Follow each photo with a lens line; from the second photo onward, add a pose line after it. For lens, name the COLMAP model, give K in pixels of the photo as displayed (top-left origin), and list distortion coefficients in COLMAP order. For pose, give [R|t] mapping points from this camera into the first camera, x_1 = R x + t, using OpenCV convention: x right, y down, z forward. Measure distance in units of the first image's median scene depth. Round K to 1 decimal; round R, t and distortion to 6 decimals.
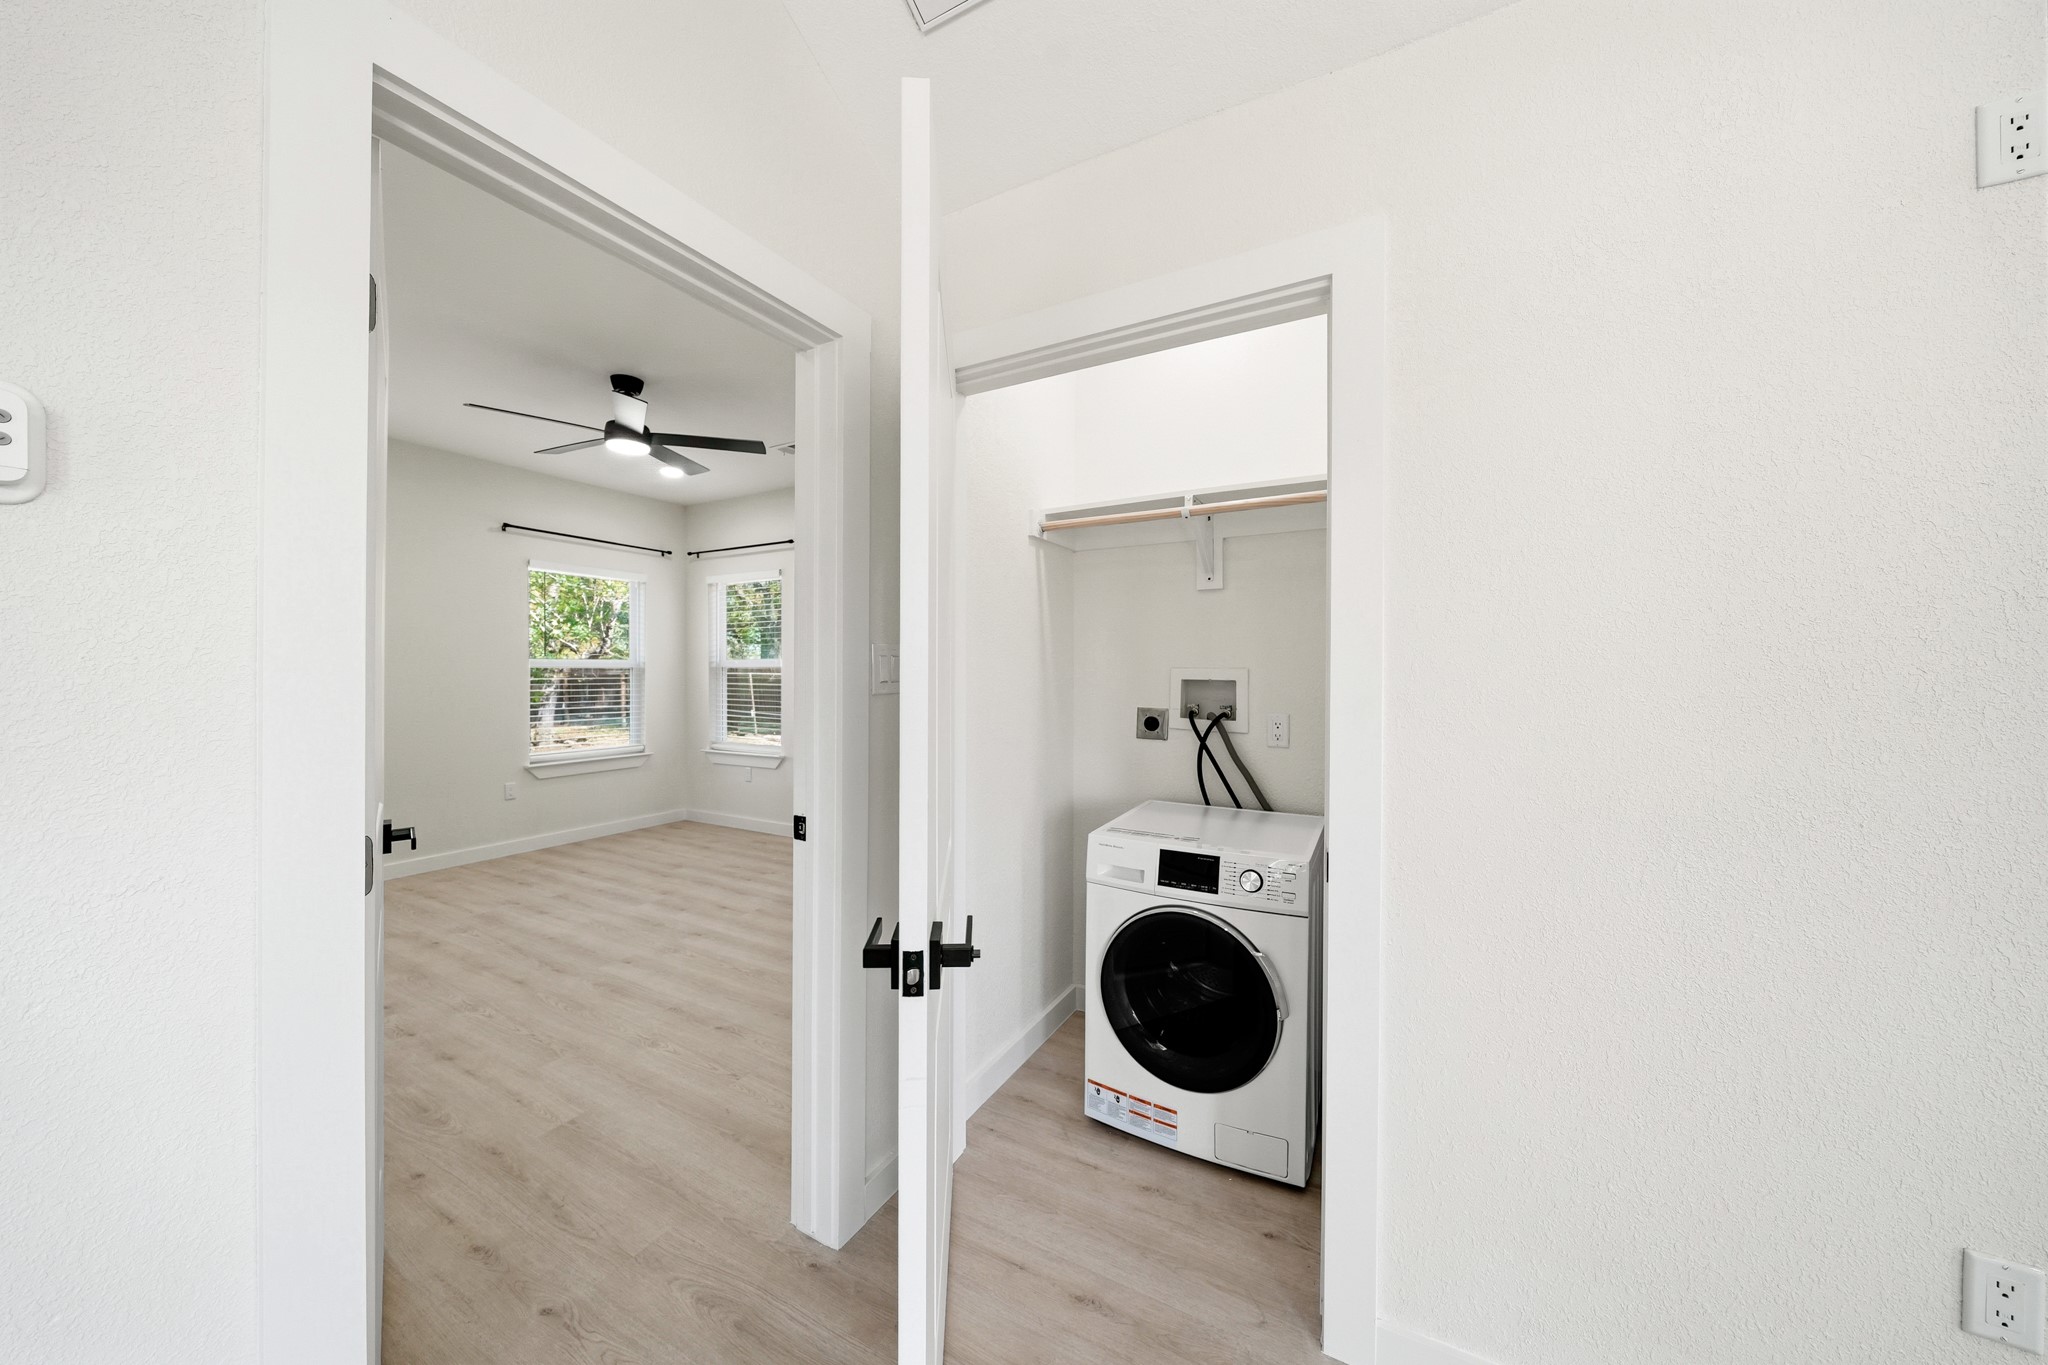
lens RADIAL K [[696.0, 0, 1019.4], [0, 696.0, 670.9], [0, 0, 1]] dist [0.000154, 0.000071]
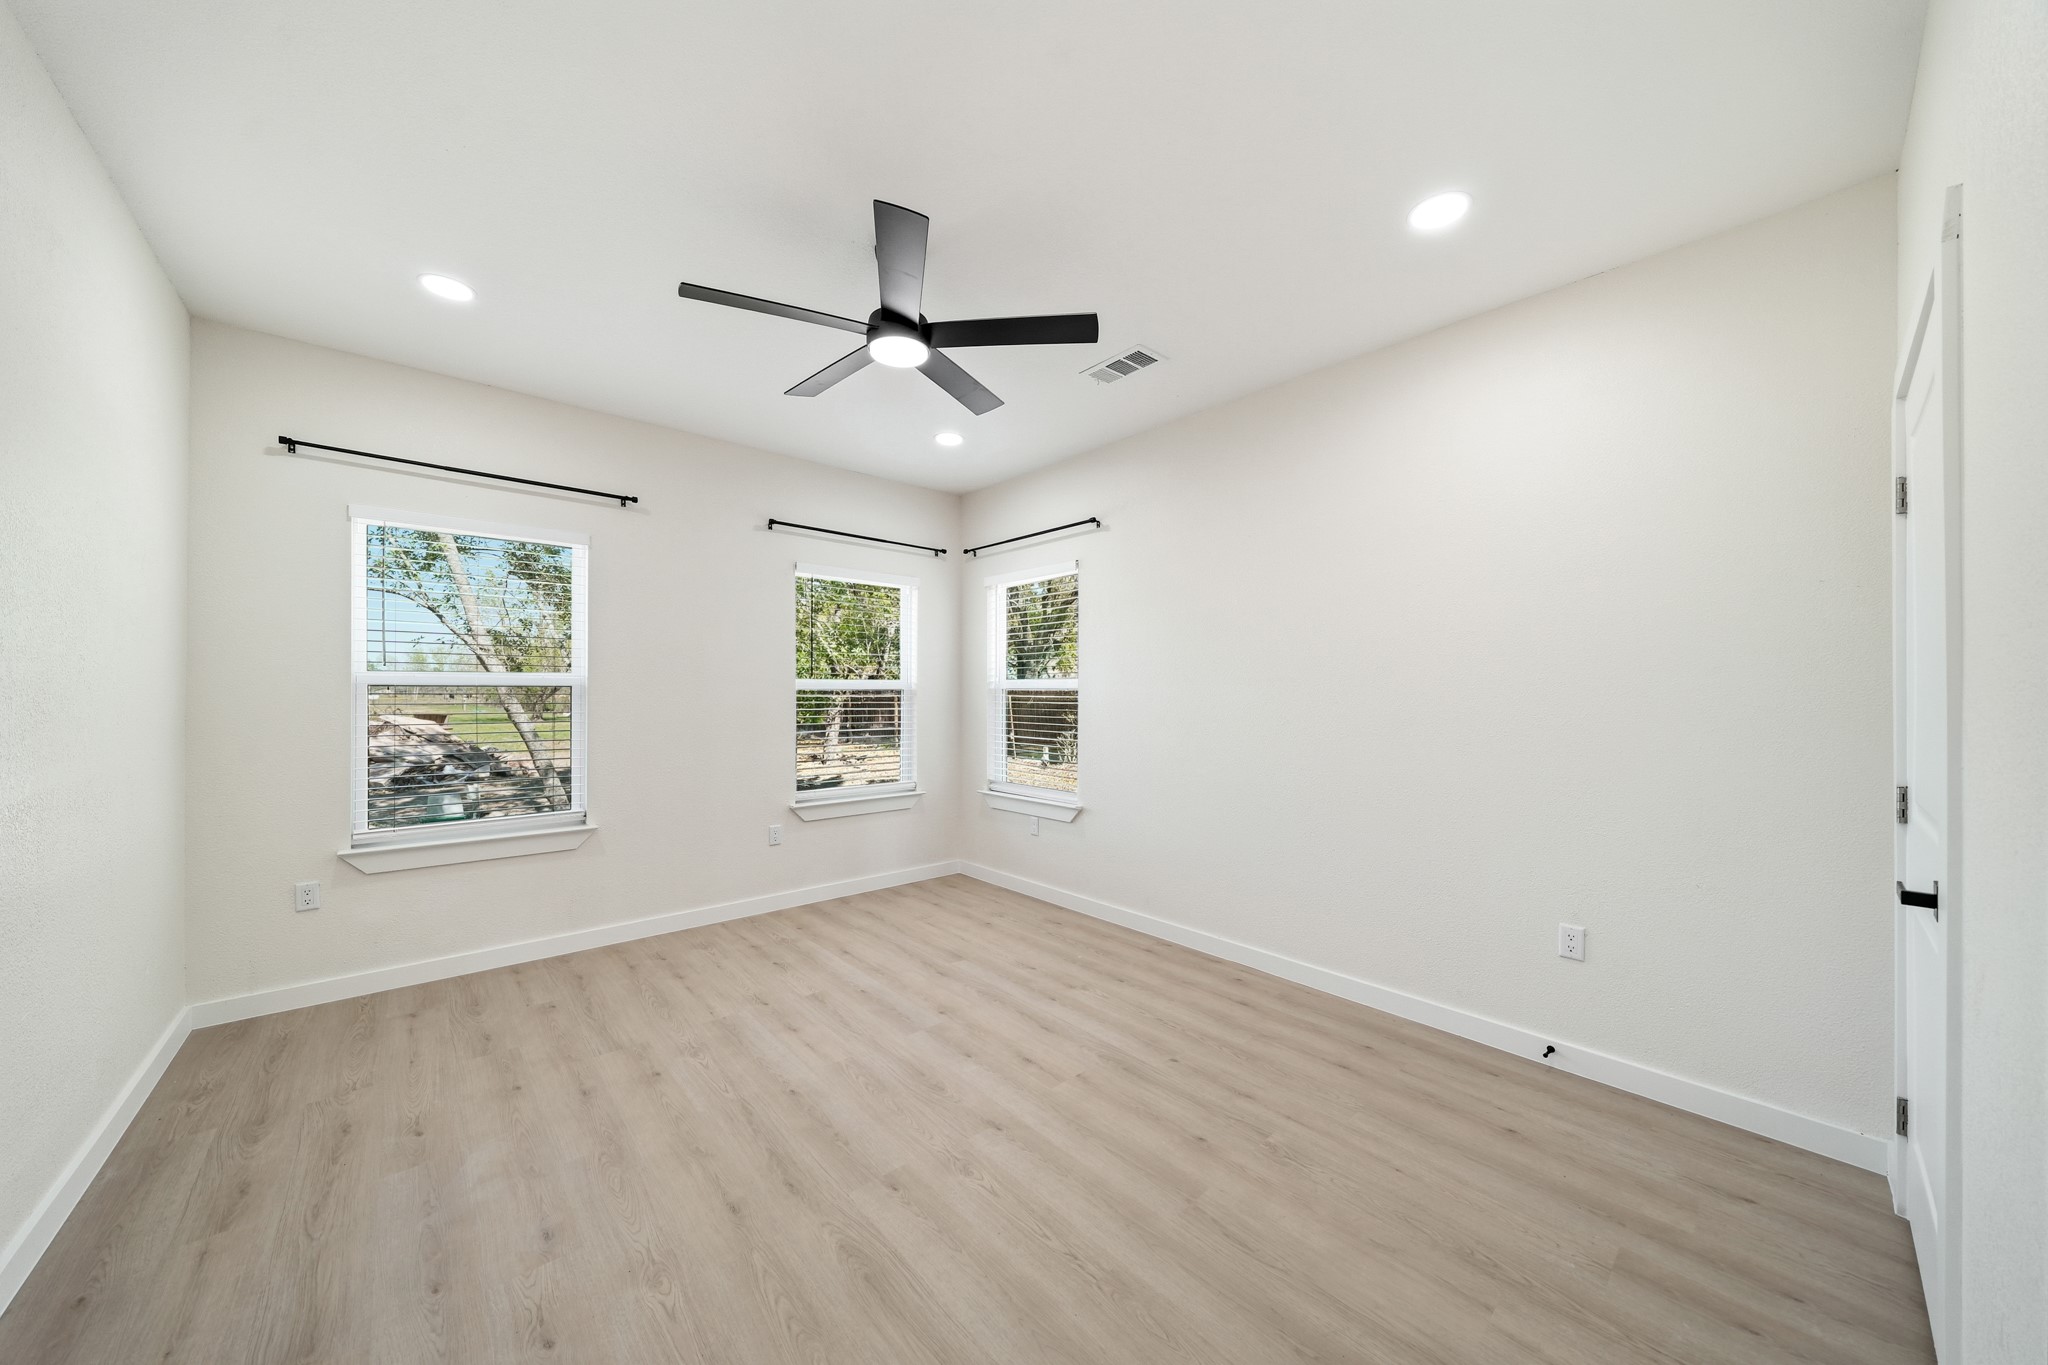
lens RADIAL K [[696.0, 0, 1025.7], [0, 696.0, 691.3], [0, 0, 1]] dist [0.000154, 0.000071]
pose [[0.944490, 0.001677, -0.328536, -0.150150], [-0.002762, 0.999992, -0.002836, -0.000282], [0.328528, 0.003586, 0.944487, 0.272098]]
